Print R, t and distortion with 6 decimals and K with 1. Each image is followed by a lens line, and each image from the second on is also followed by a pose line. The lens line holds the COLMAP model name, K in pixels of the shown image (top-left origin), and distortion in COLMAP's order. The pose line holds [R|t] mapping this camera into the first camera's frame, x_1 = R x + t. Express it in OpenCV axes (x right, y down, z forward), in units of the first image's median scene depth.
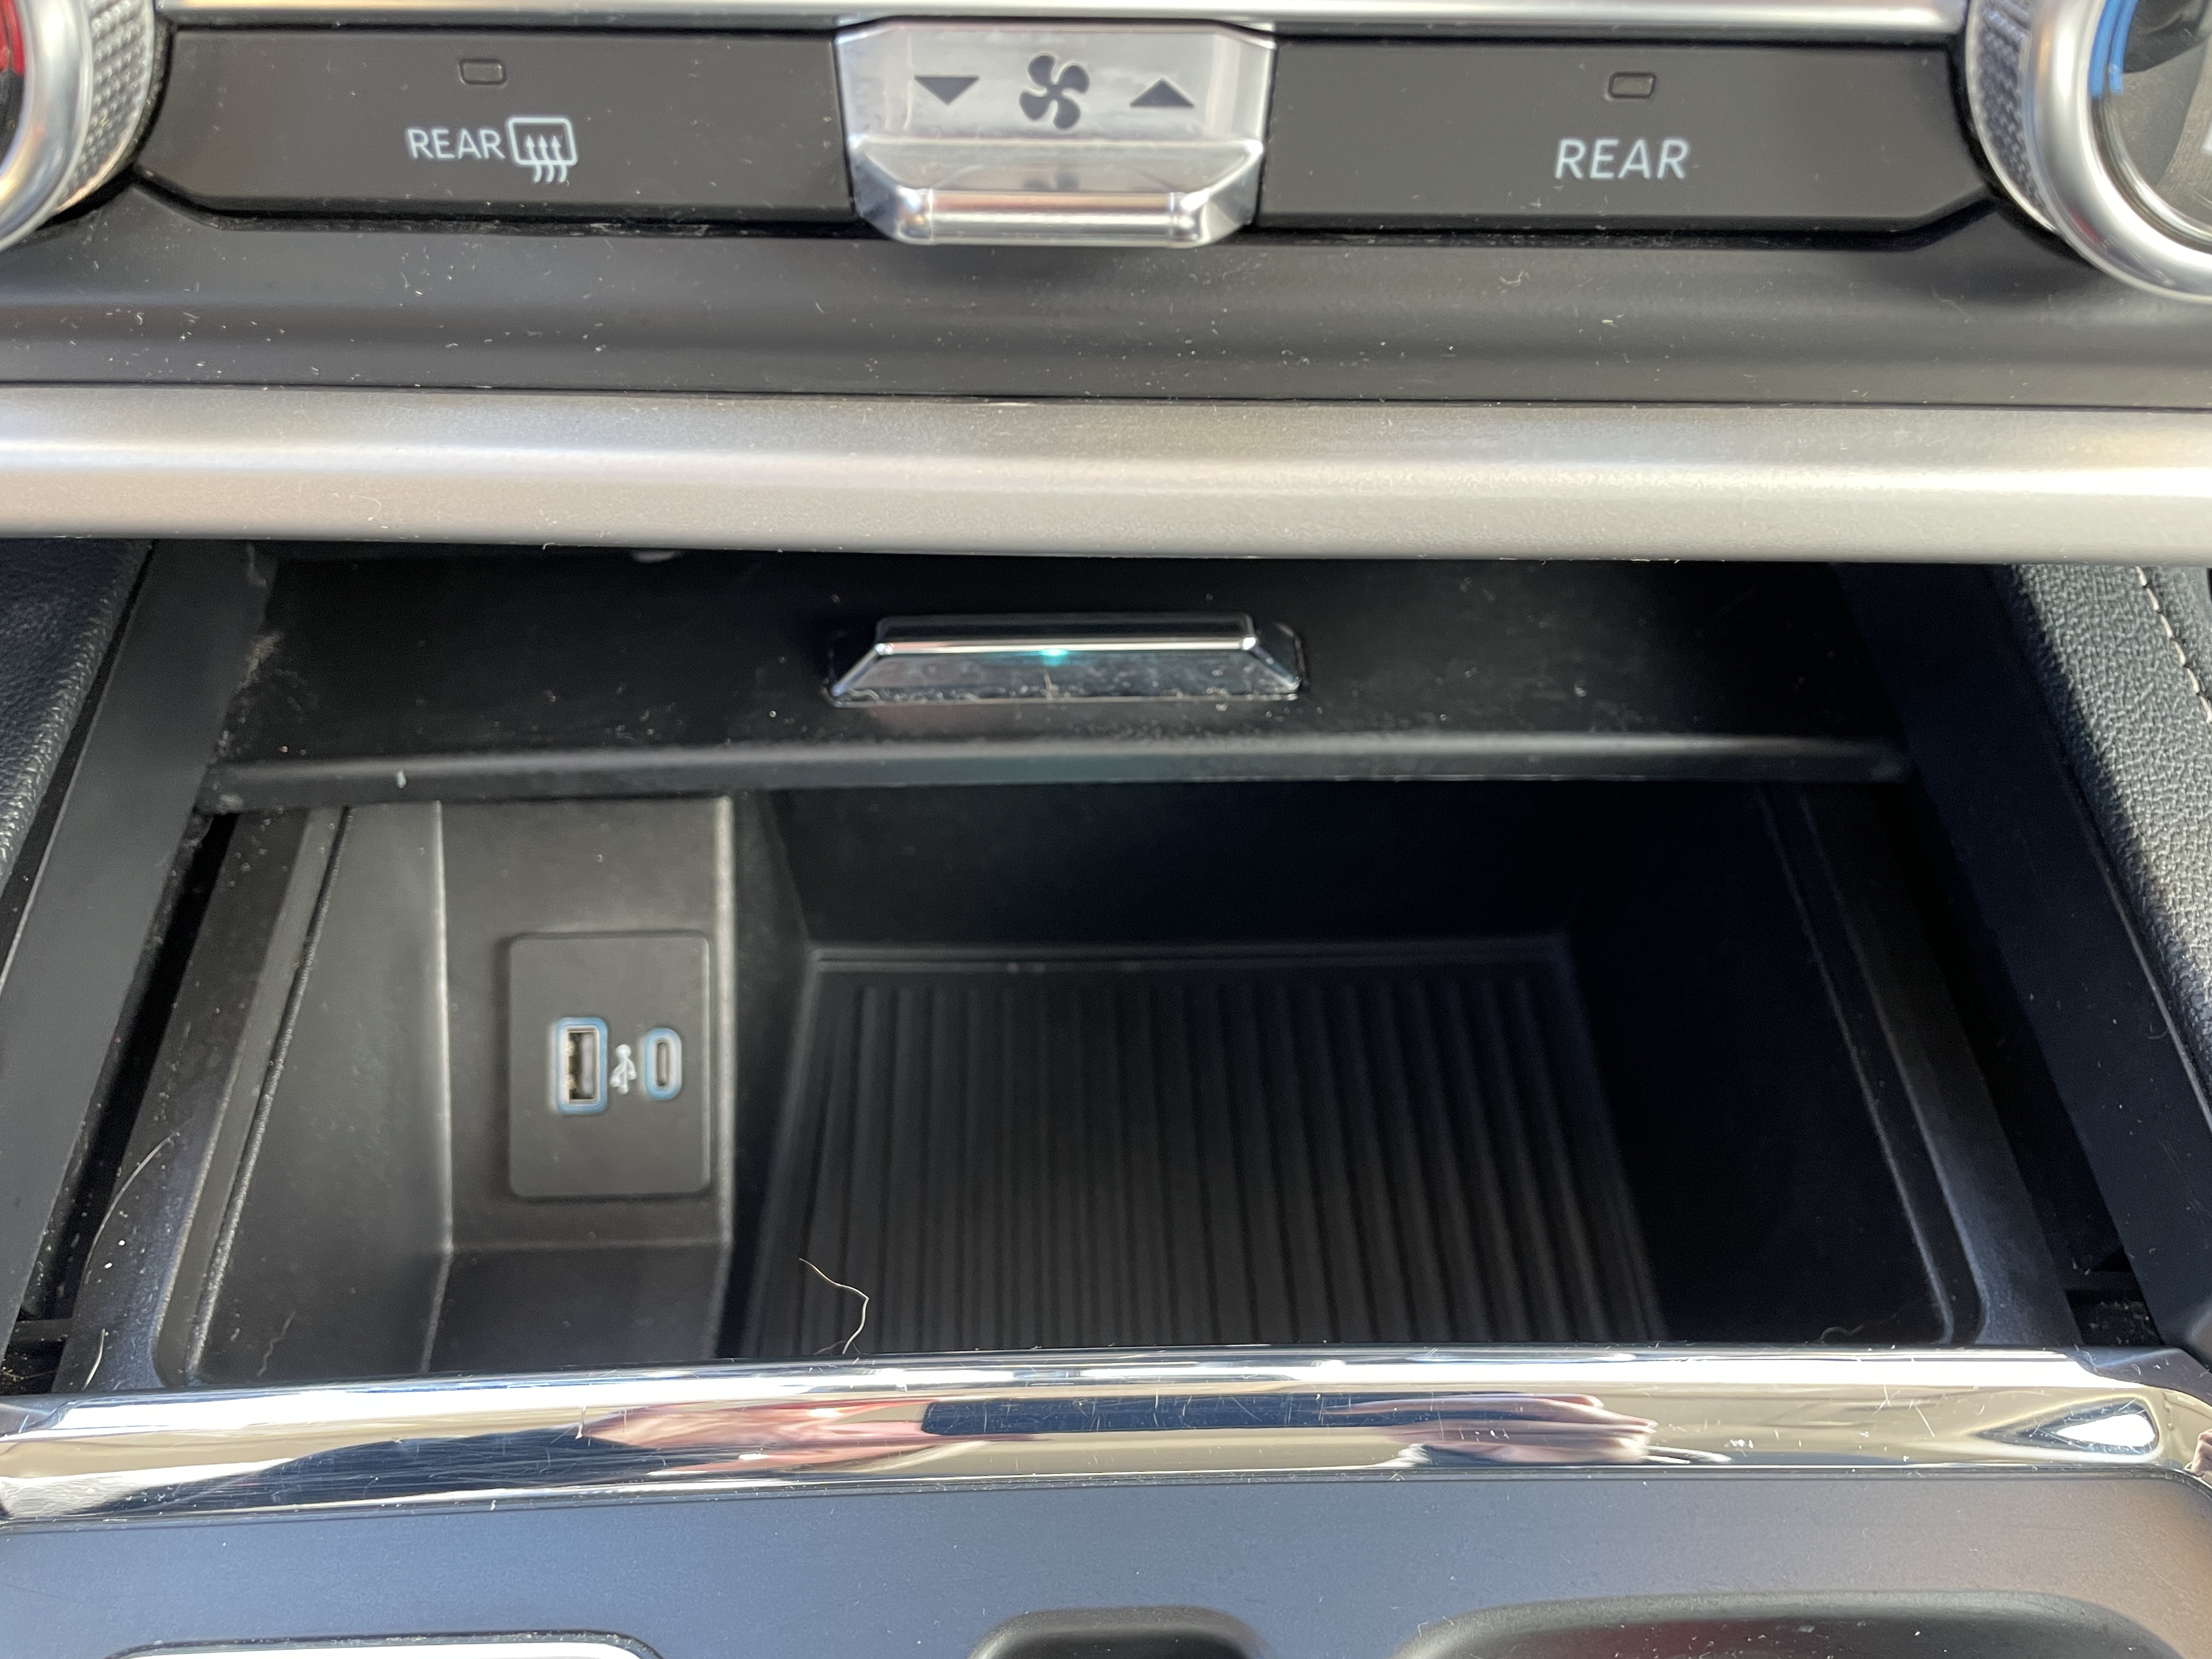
lens RADIAL K [[1656.1, 0, 1099.9], [0, 1656.1, 825.9], [0, 0, 1]] dist [0.074827, -0.104927]
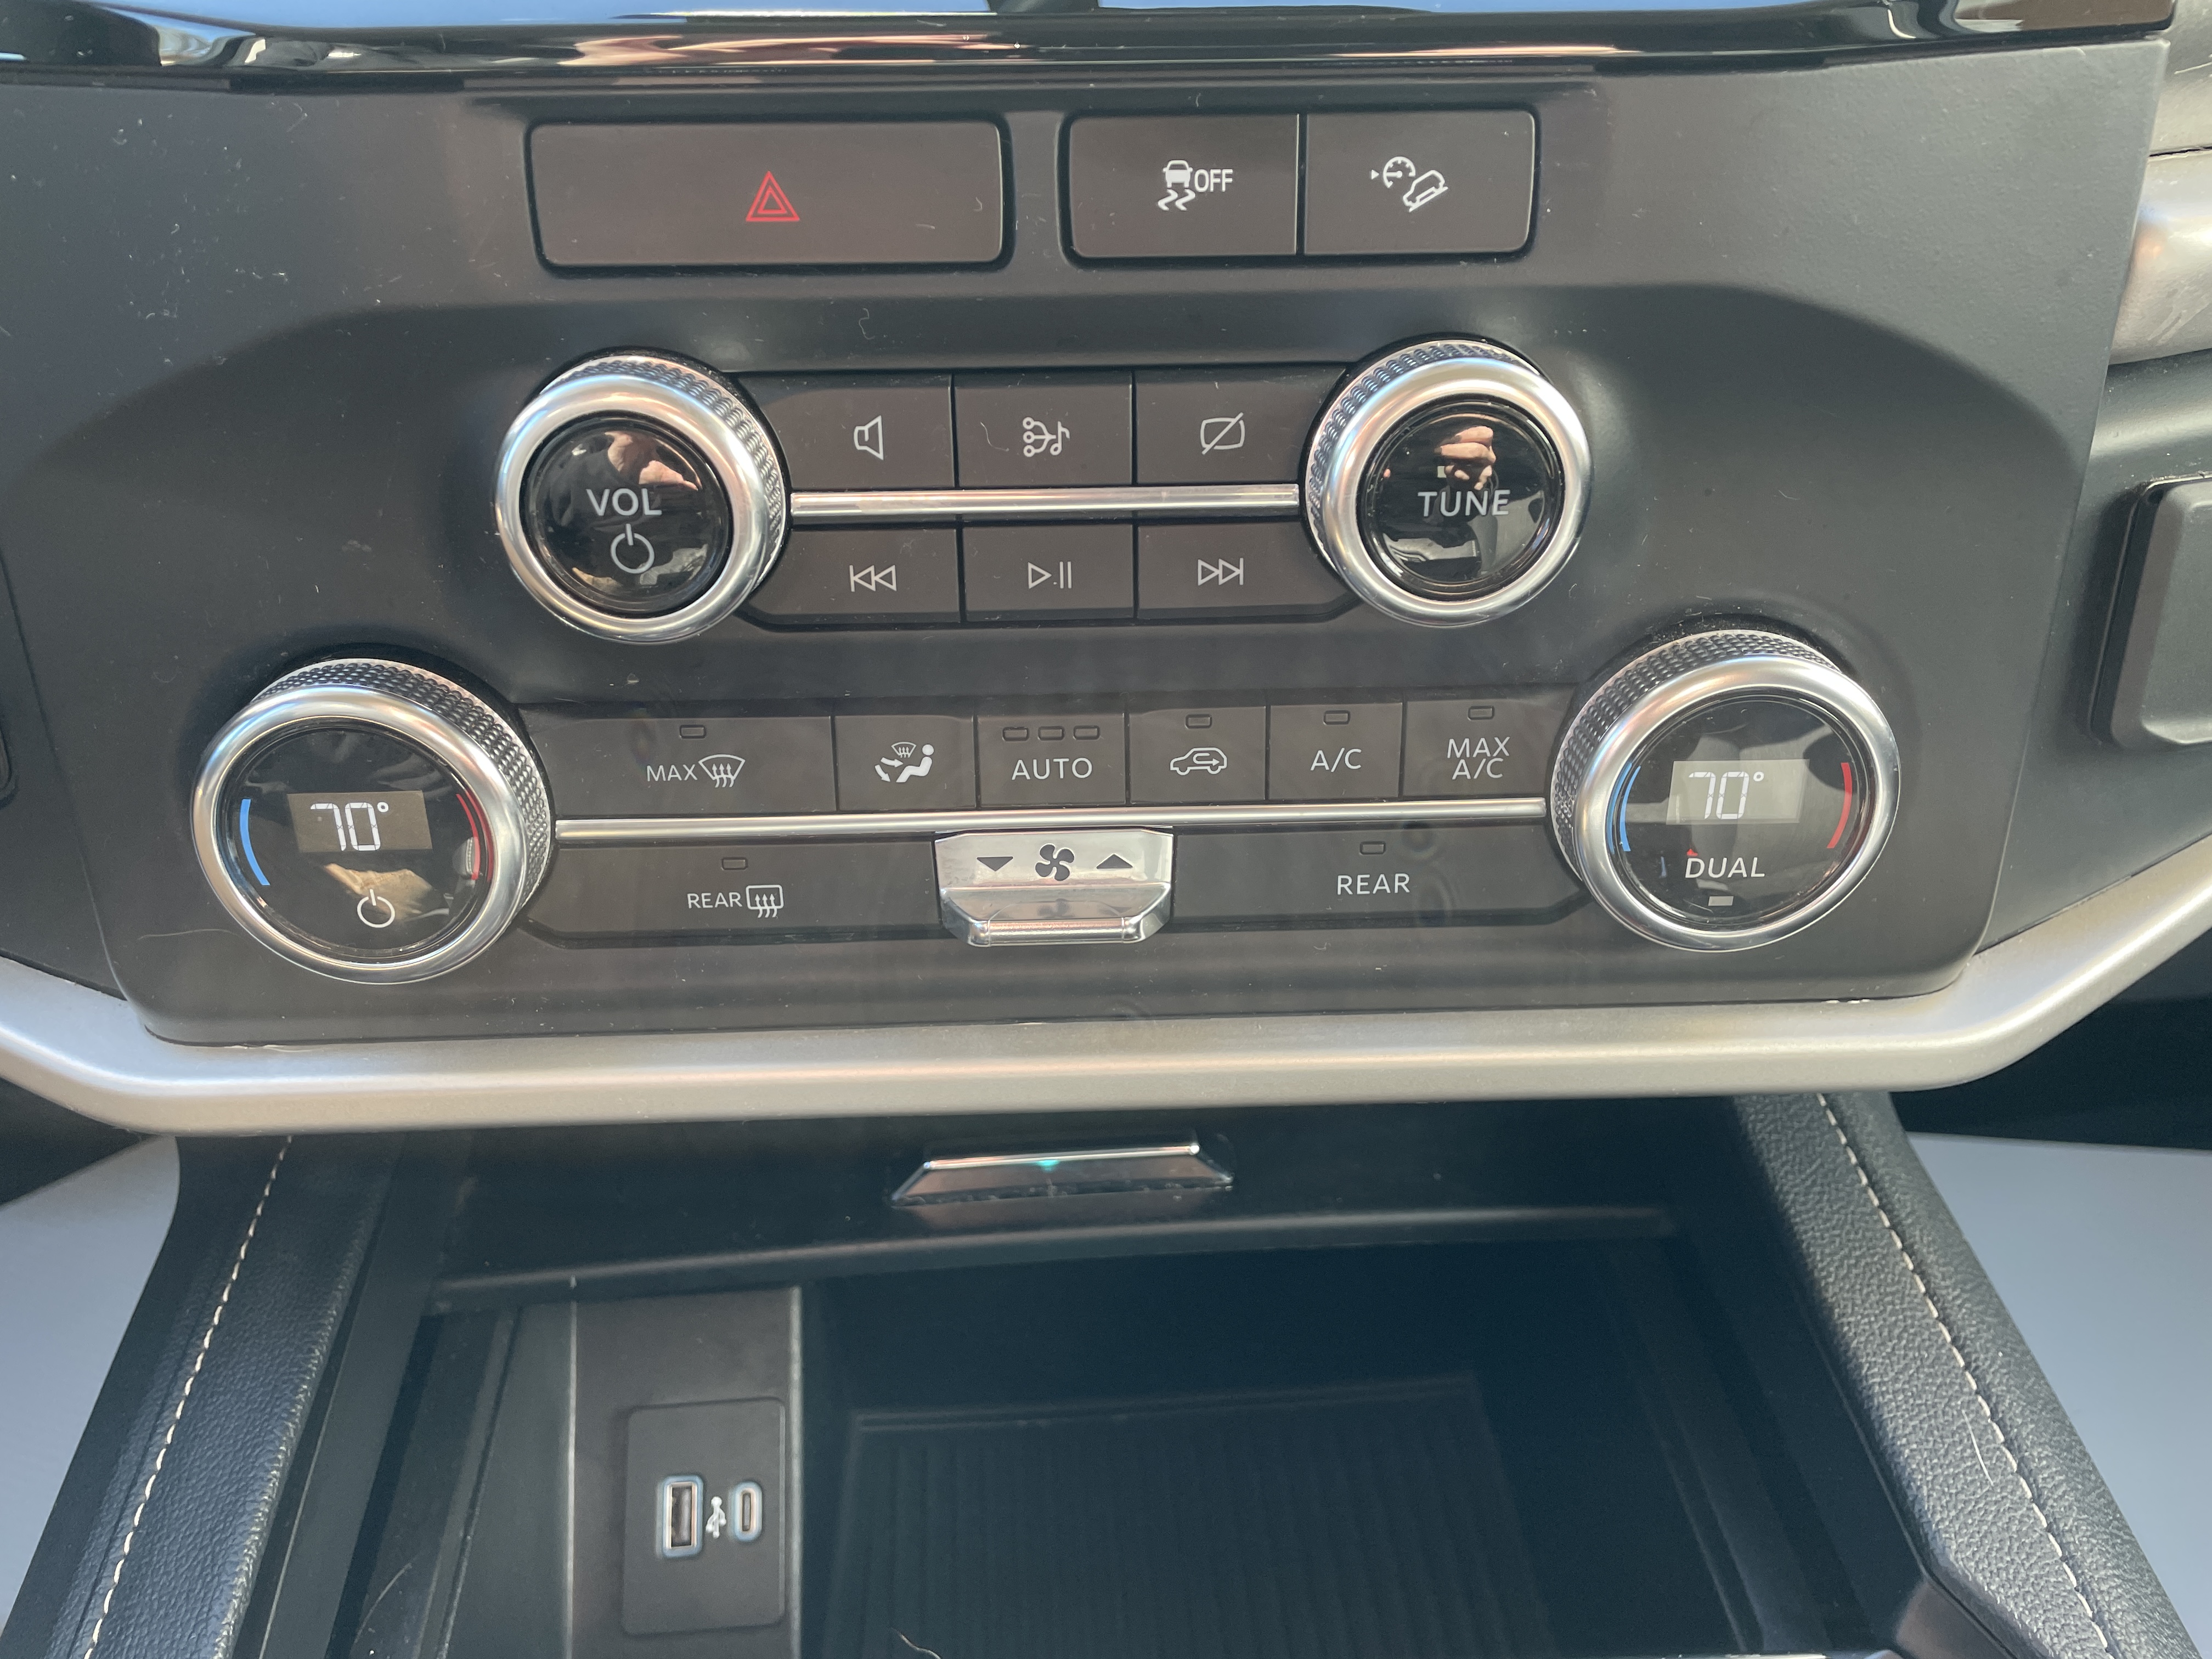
lens RADIAL K [[1656.1, 0, 1099.8], [0, 1656.1, 833.7], [0, 0, 1]] dist [0.074827, -0.104927]
pose [[0.998991, -0.038306, 0.023453, -0.011252], [0.043280, 0.960578, -0.274620, 0.013961], [-0.012009, 0.275358, 0.961267, -0.424421]]
